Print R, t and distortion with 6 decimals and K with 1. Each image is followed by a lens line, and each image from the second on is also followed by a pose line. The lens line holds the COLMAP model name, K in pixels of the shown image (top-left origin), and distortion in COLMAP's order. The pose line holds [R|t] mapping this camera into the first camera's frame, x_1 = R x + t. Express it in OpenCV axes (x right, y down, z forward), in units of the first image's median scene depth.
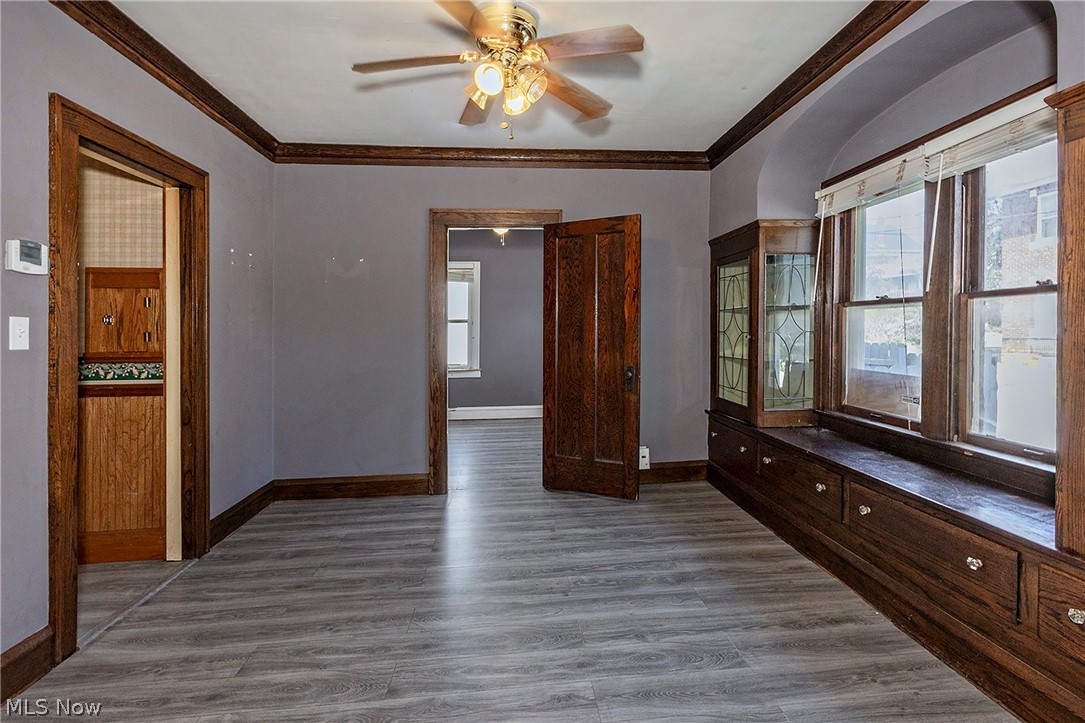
lens RADIAL K [[504.2, 0, 548.2], [0, 504.2, 329.3], [0, 0, 1]] dist [-0.001227, 0.001165]
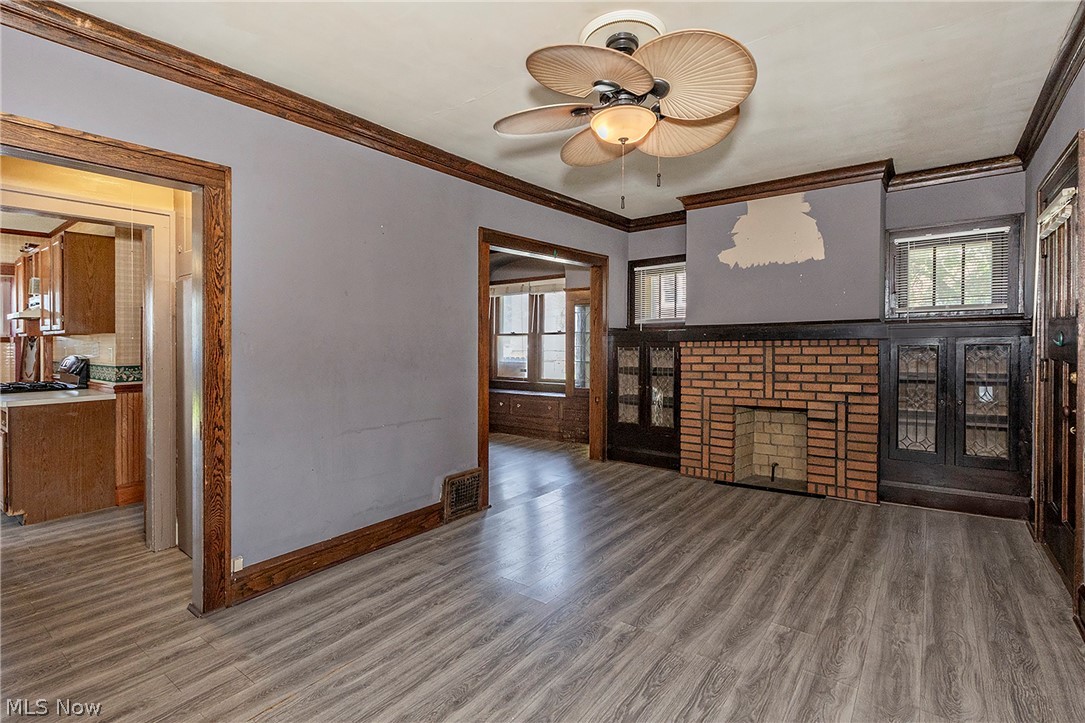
lens RADIAL K [[504.2, 0, 542.6], [0, 504.2, 351.7], [0, 0, 1]] dist [-0.001227, 0.001165]
pose [[0.667696, -0.010287, 0.744363, -1.063559], [0.004393, 0.999942, 0.009879, 0.007922], [-0.744421, -0.003326, 0.667702, -0.772631]]
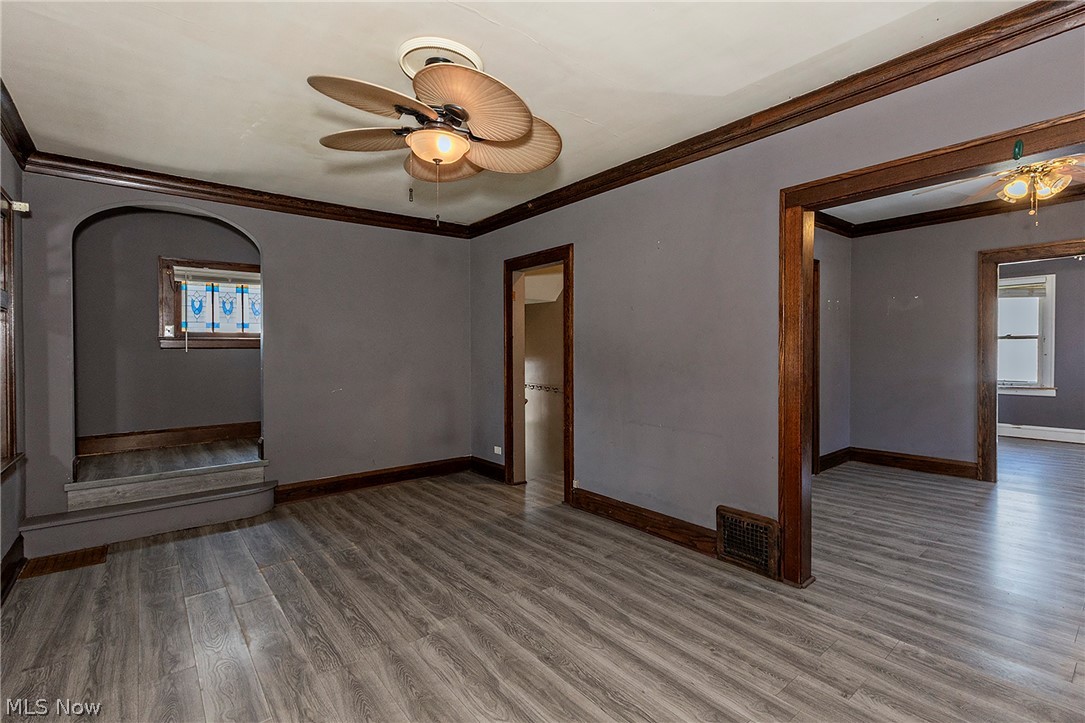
lens RADIAL K [[504.2, 0, 574.5], [0, 504.2, 347.4], [0, 0, 1]] dist [-0.001227, 0.001165]
pose [[0.592215, 0.005377, -0.805762, 0.215483], [0.001772, 0.999967, 0.007975, -0.014254], [0.805778, -0.006151, 0.592186, -0.662303]]
